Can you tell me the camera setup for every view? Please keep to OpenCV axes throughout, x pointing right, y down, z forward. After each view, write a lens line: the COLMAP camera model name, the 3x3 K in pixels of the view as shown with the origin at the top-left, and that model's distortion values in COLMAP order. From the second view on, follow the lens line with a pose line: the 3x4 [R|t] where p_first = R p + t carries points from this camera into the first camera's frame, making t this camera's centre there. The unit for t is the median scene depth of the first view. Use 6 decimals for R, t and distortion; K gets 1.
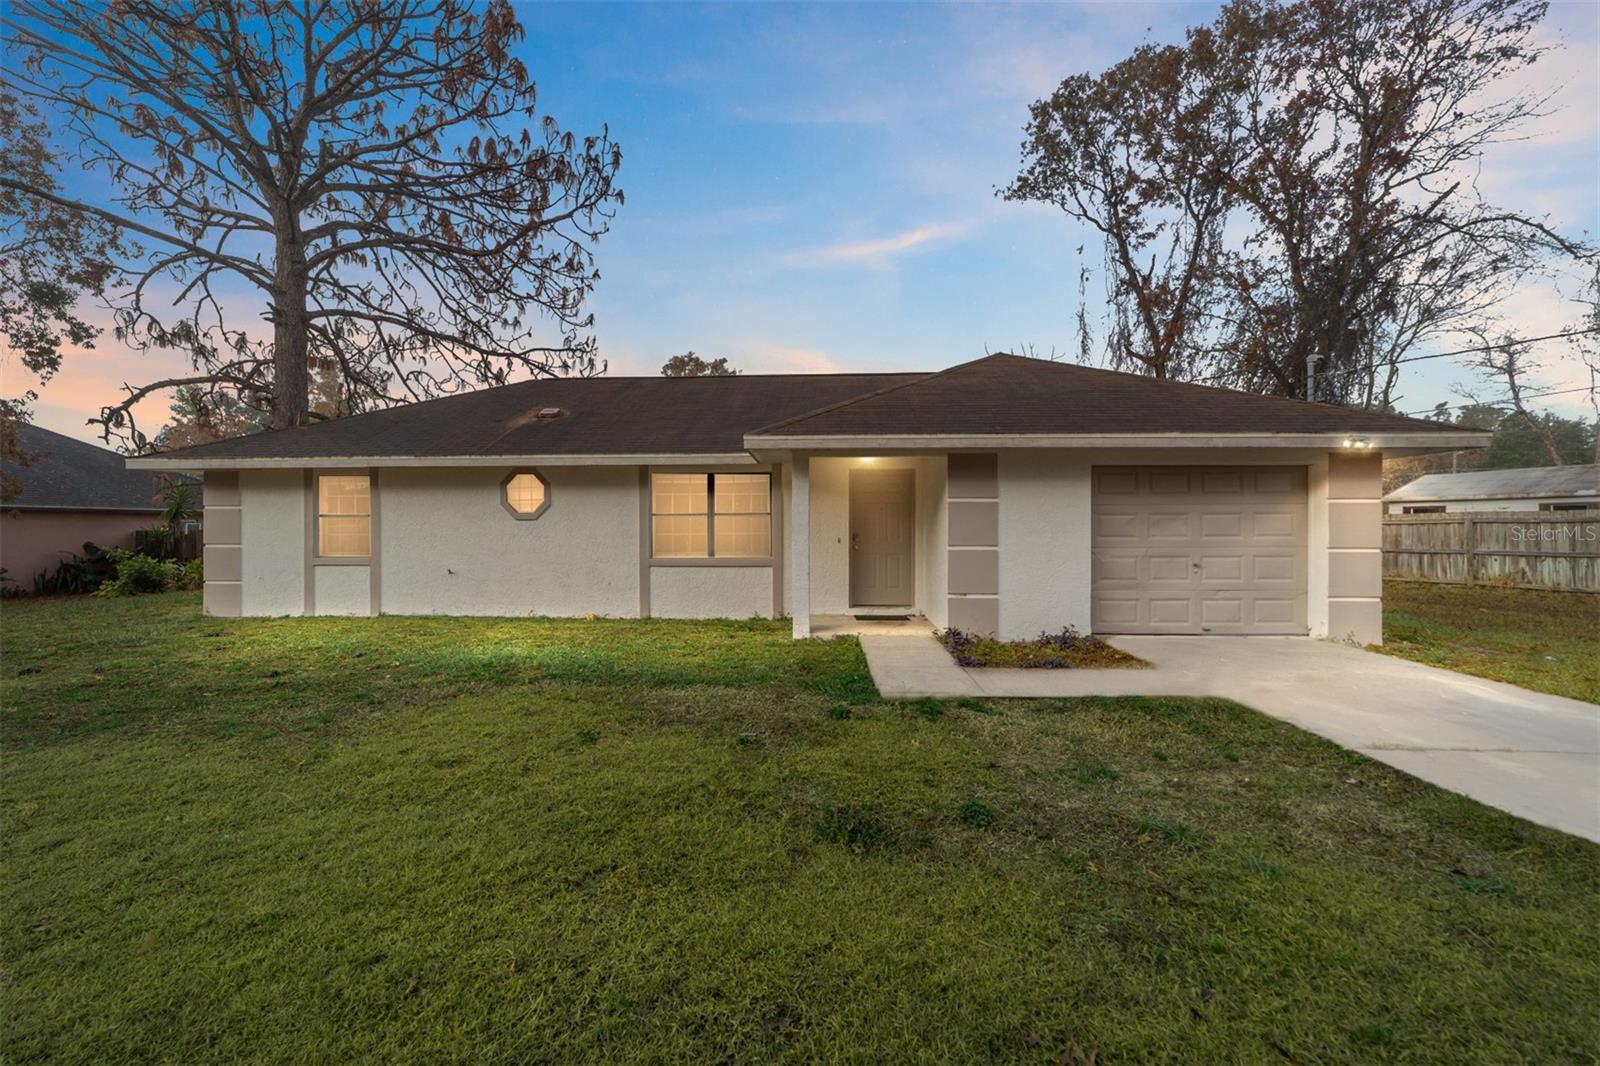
lens RADIAL K [[612.9, 0, 794.8], [0, 612.9, 530.3], [0, 0, 1]] dist [0.000833, 0.000034]
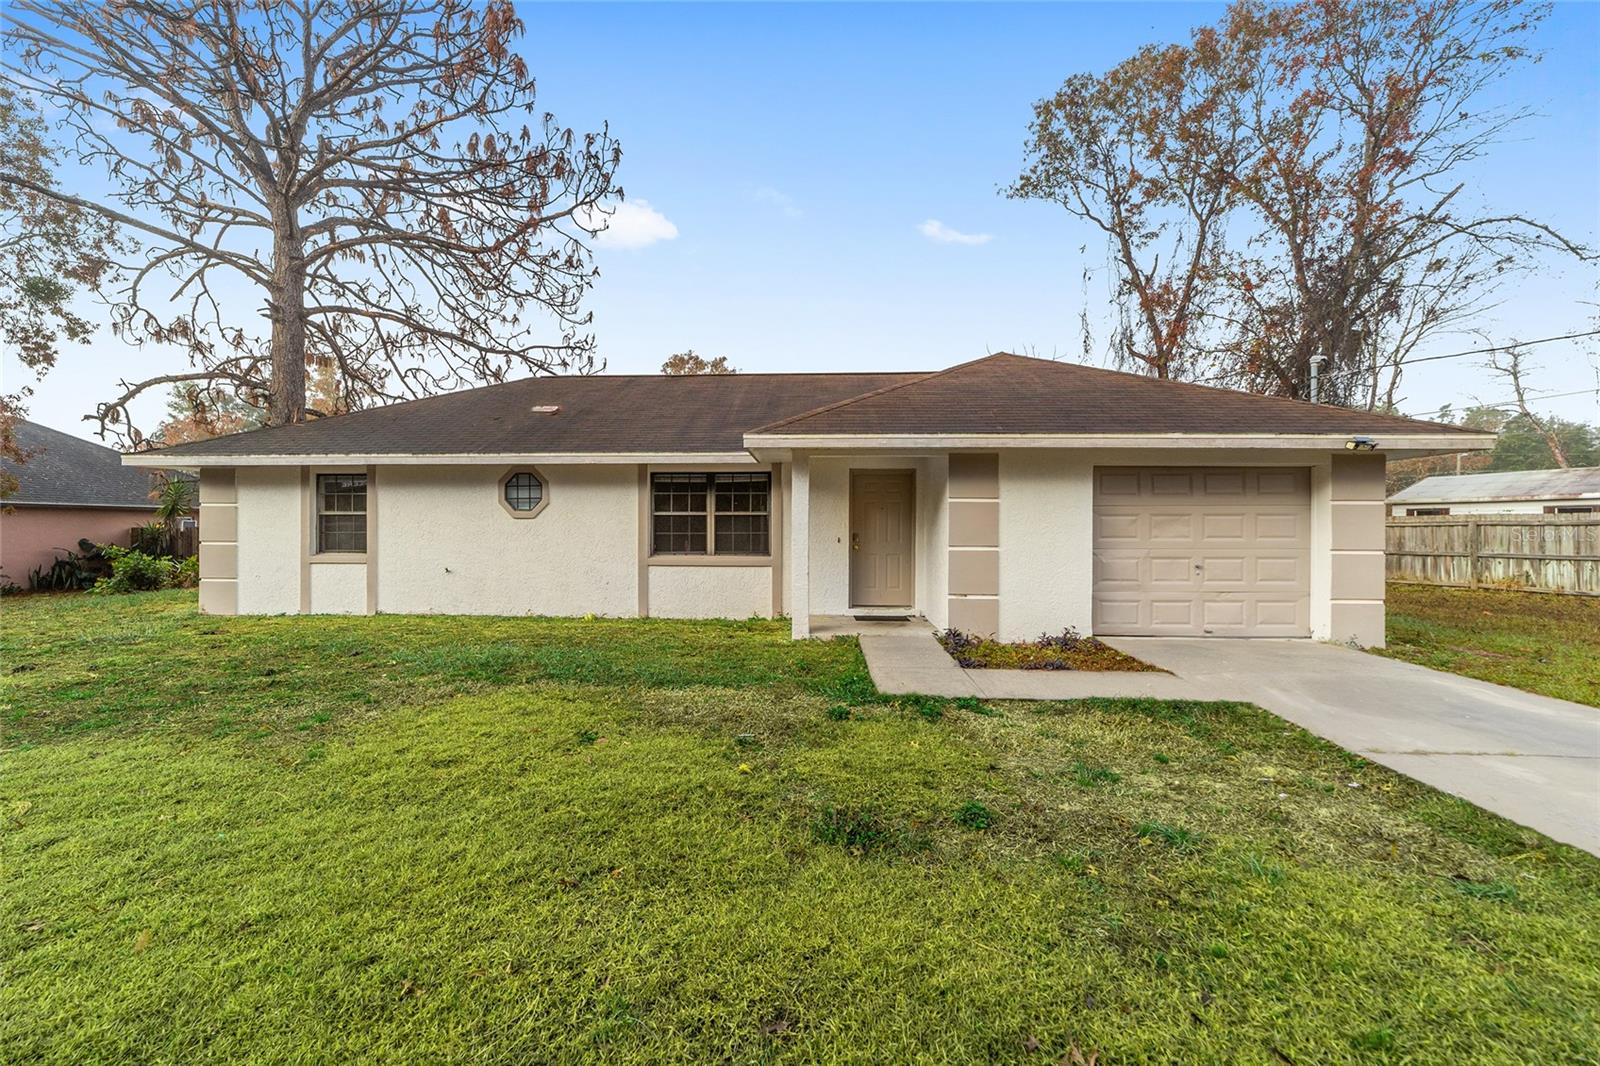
lens RADIAL K [[612.9, 0, 792.0], [0, 612.9, 529.5], [0, 0, 1]] dist [0.000833, 0.000034]
pose [[0.999983, 0.004168, -0.004042, 0.000017], [-0.004172, 0.999991, -0.000871, -0.000060], [0.004038, 0.000888, 0.999991, 0.006791]]
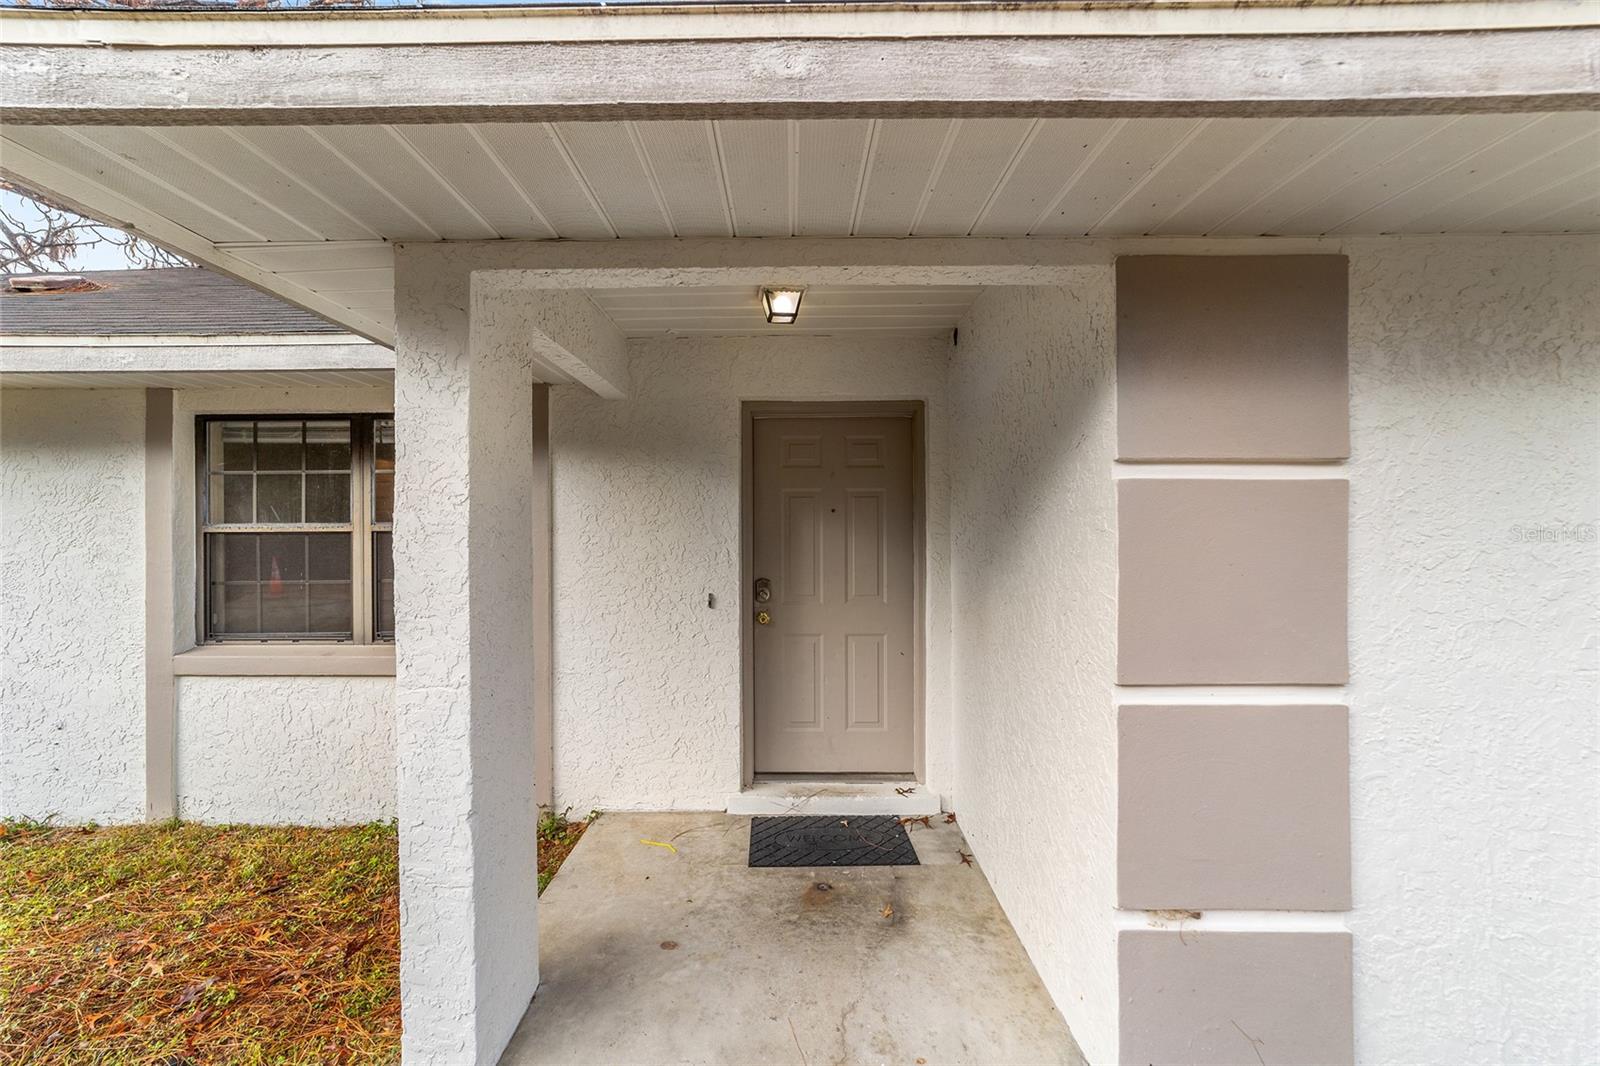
lens RADIAL K [[612.9, 0, 804.3], [0, 612.9, 533.2], [0, 0, 1]] dist [0.000833, 0.000034]
pose [[0.998353, -0.004088, 0.057218, 0.154650], [0.004340, 0.999981, -0.004283, -0.030659], [-0.057199, 0.004524, 0.998353, 0.936930]]
